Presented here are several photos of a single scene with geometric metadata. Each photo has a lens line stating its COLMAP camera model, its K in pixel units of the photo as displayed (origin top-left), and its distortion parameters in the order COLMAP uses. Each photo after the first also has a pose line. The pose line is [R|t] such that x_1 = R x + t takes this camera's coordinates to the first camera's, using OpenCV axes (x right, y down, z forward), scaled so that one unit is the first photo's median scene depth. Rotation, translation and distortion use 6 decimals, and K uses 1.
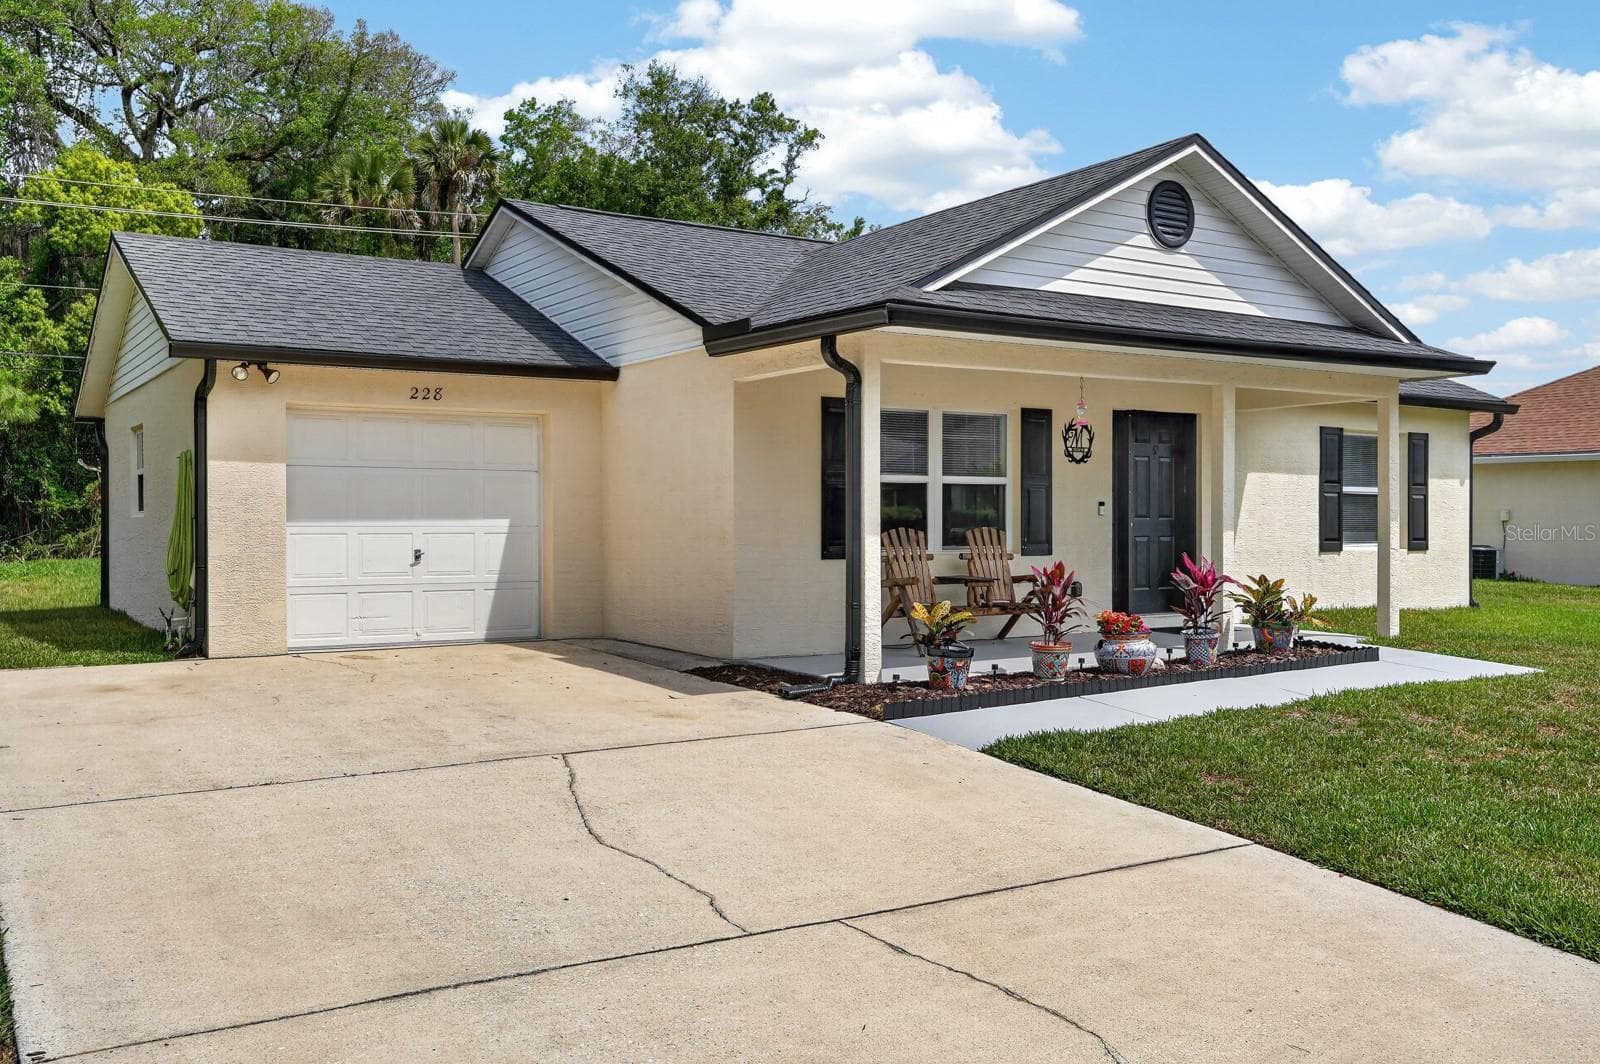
lens RADIAL K [[1401.3, 0, 791.0], [0, 1401.3, 528.4], [0, 0, 1]] dist [-0.002321, -0.009211]
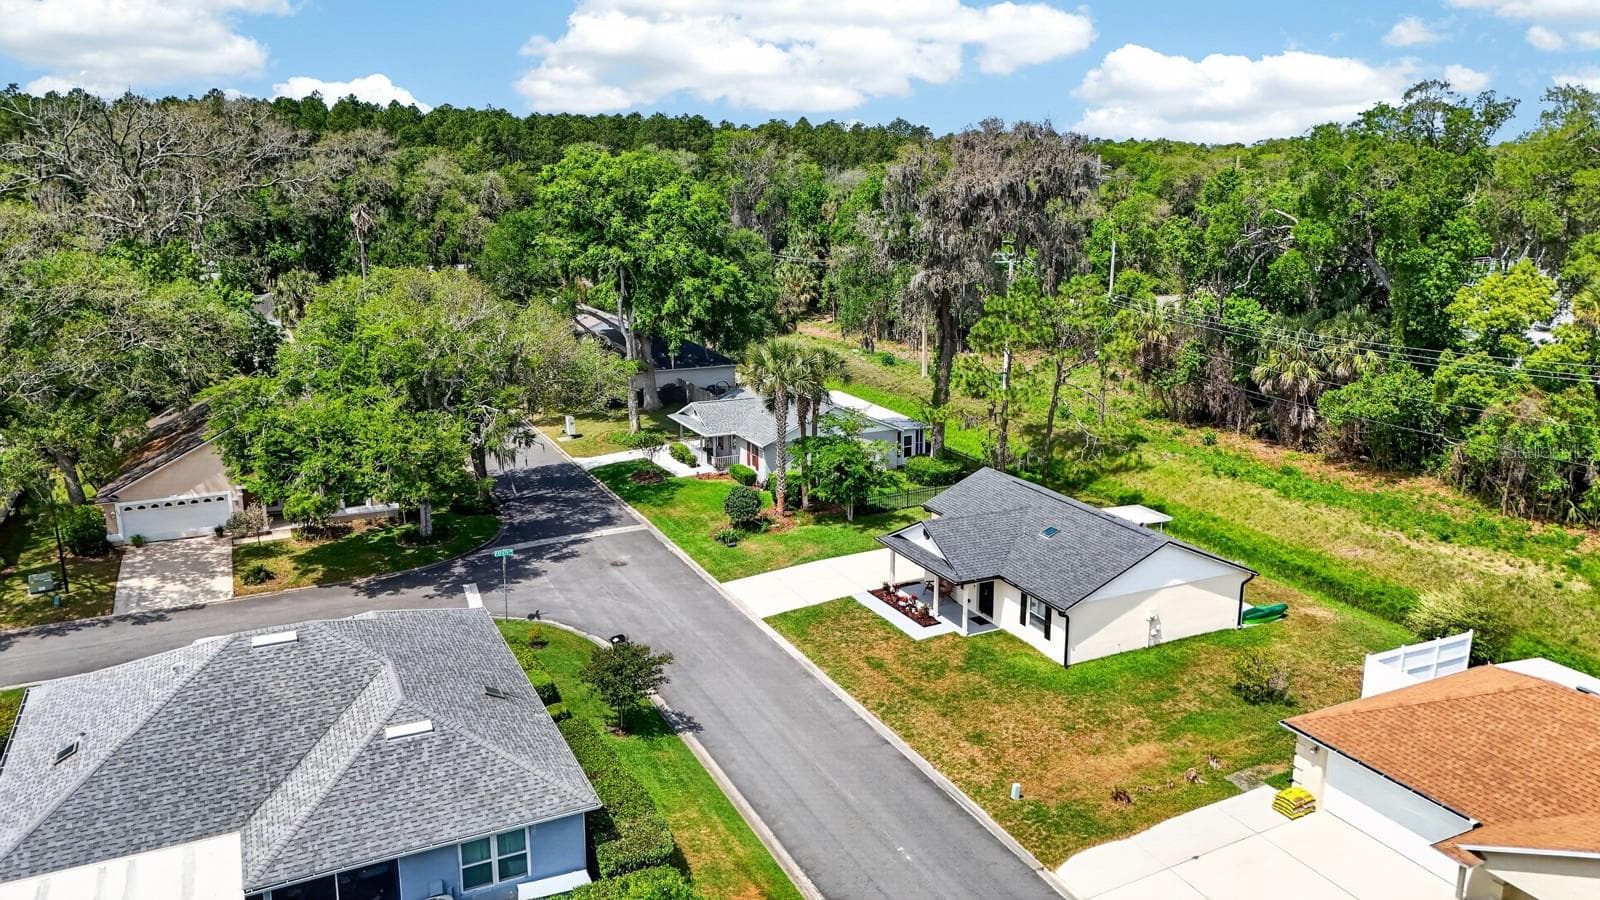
lens RADIAL K [[1178.4, 0, 800.0], [0, 1178.4, 450.0], [0, 0, 1]] dist [0.063826, -0.060466]
pose [[-0.122153, 0.240497, -0.962933, 3.864049], [-0.004030, 0.970070, 0.242791, -1.368735], [0.992503, 0.033538, -0.117528, 0.878355]]
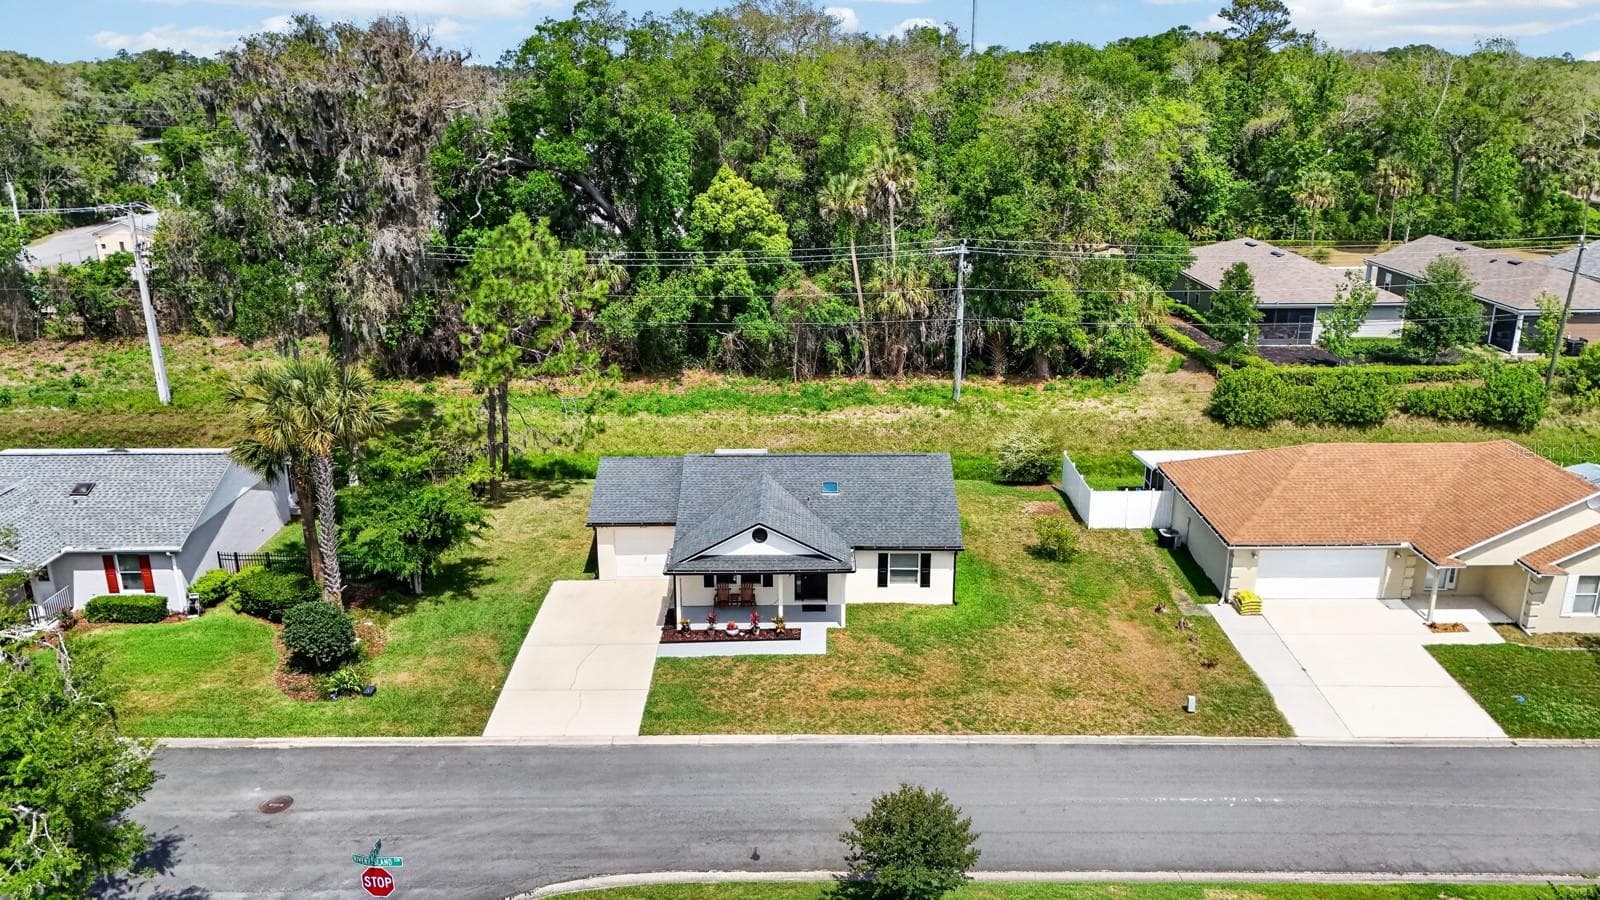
lens RADIAL K [[1178.7, 0, 800.0], [0, 1178.7, 450.0], [0, 0, 1]] dist [0.101968, -0.141690]
pose [[0.840603, 0.159716, -0.517568, 1.900070], [0.003168, 0.954072, 0.299561, -1.341686], [0.541642, -0.253451, 0.801490, -1.536508]]
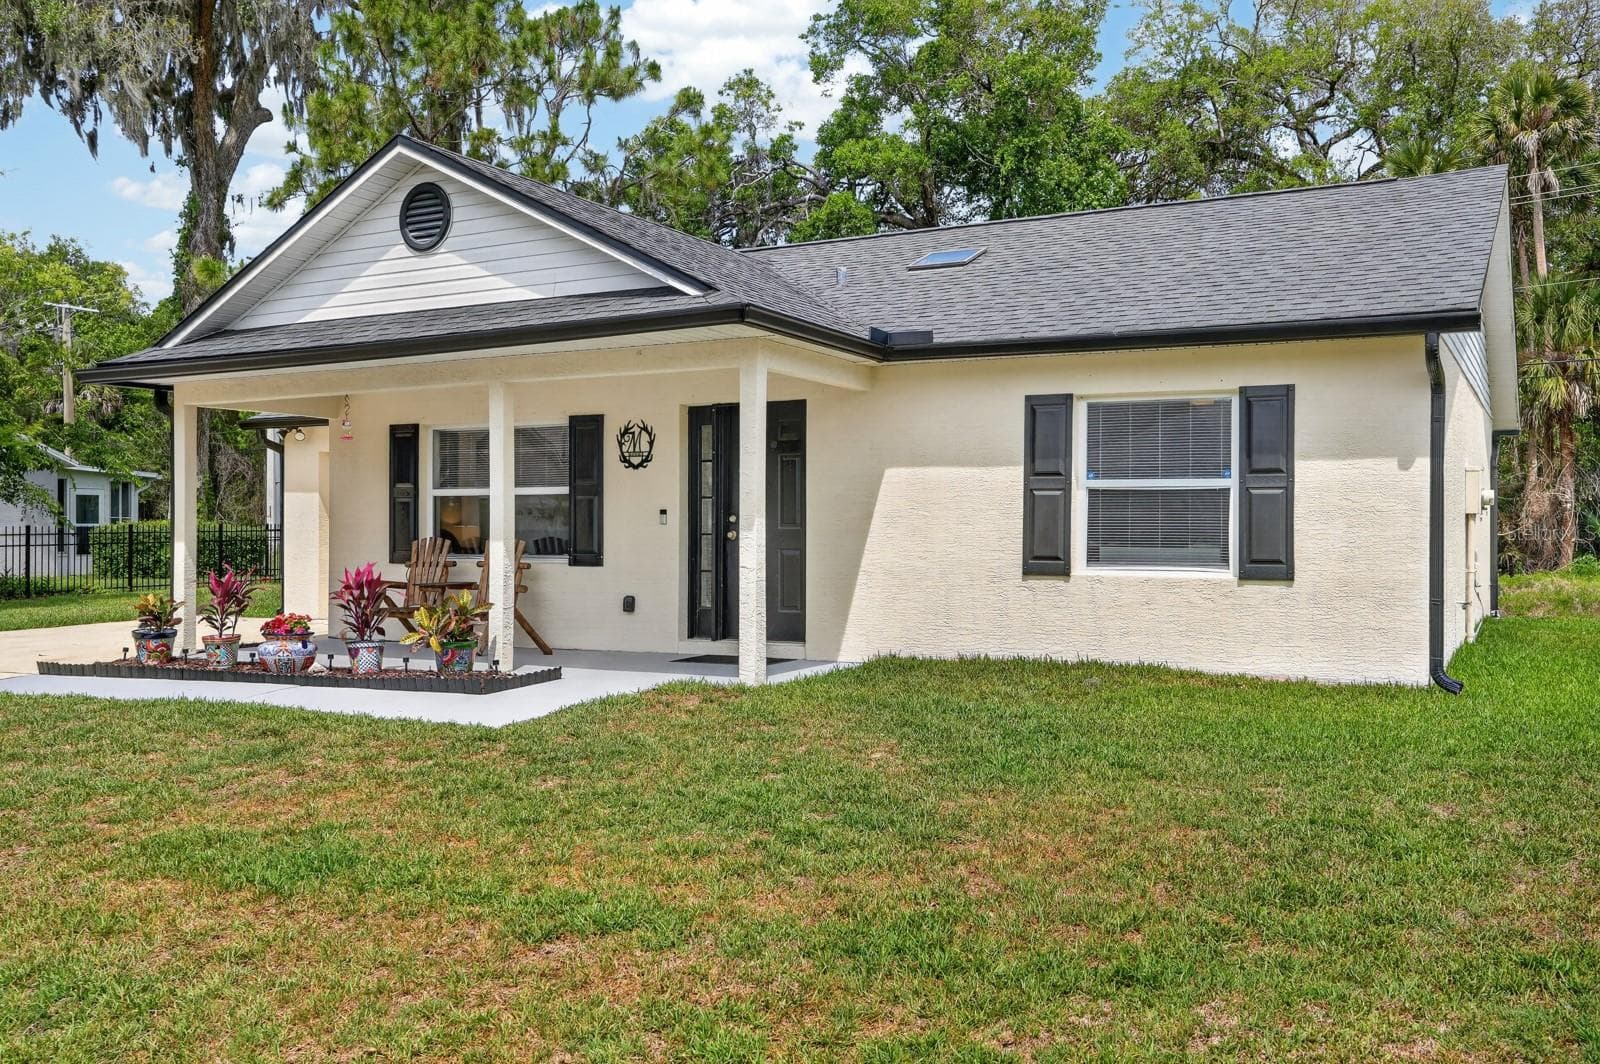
lens RADIAL K [[1401.3, 0, 791.0], [0, 1401.3, 528.4], [0, 0, 1]] dist [-0.002321, -0.009211]
pose [[0.478048, -0.002079, -0.878331, 1.064466], [-0.007281, 0.999953, -0.006330, -0.001819], [0.878304, 0.009421, 0.478010, 0.644953]]
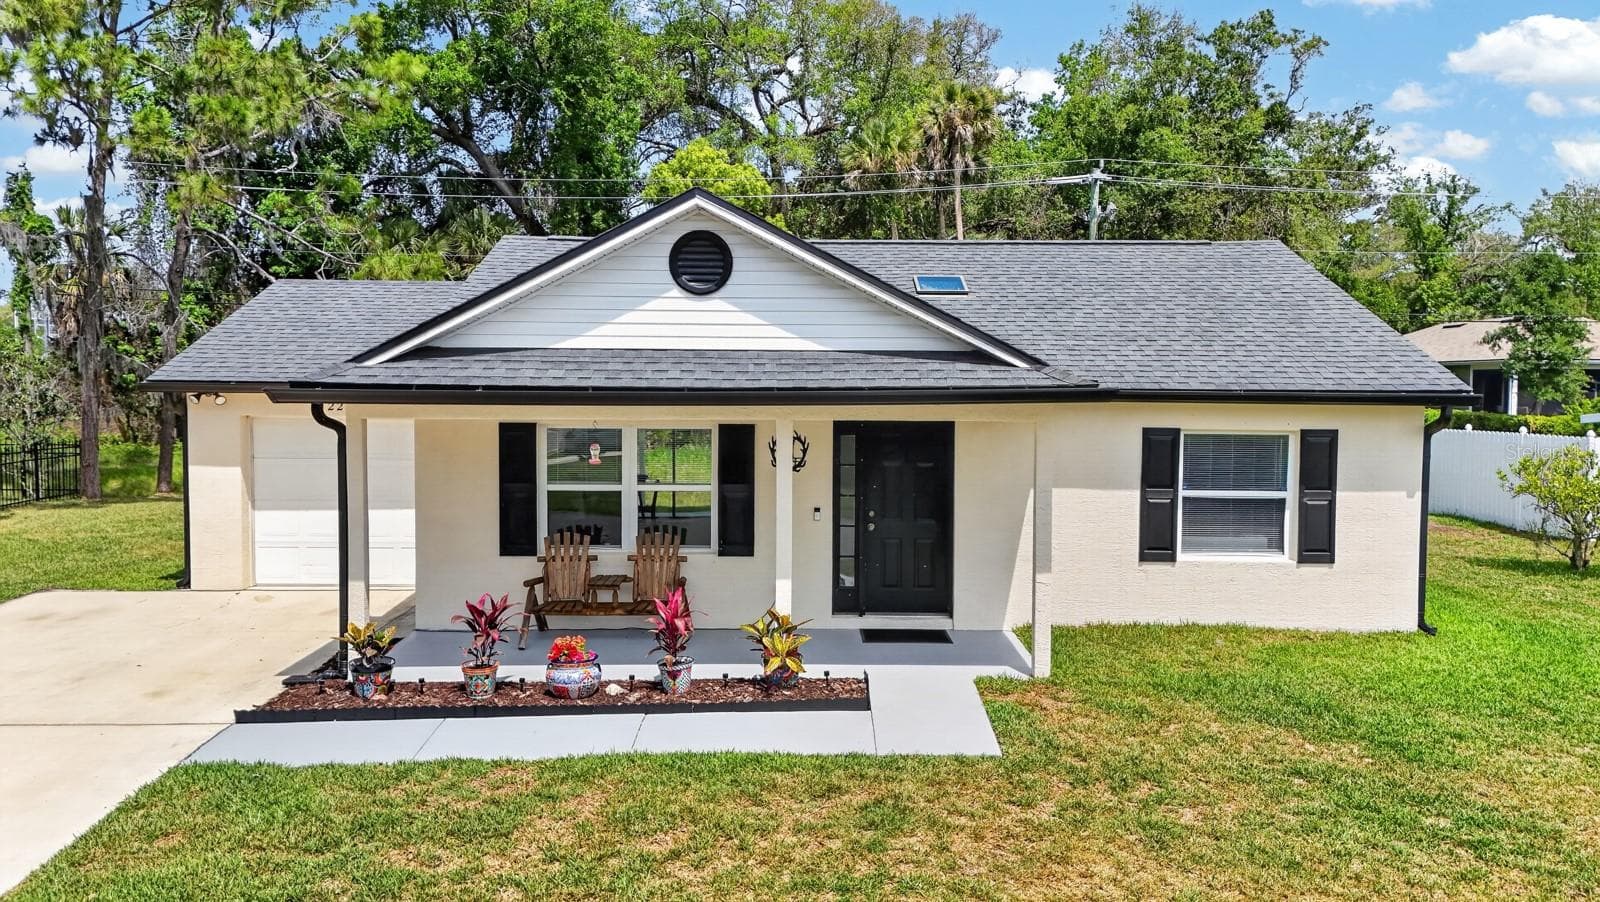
lens RADIAL K [[1178.7, 0, 800.0], [0, 1178.7, 451.0], [0, 0, 1]] dist [0.101968, -0.141690]
pose [[0.843843, 0.034902, -0.535454, 0.693885], [-0.008913, 0.998656, 0.051049, -0.108851], [0.536516, -0.038305, 0.843020, 0.240942]]
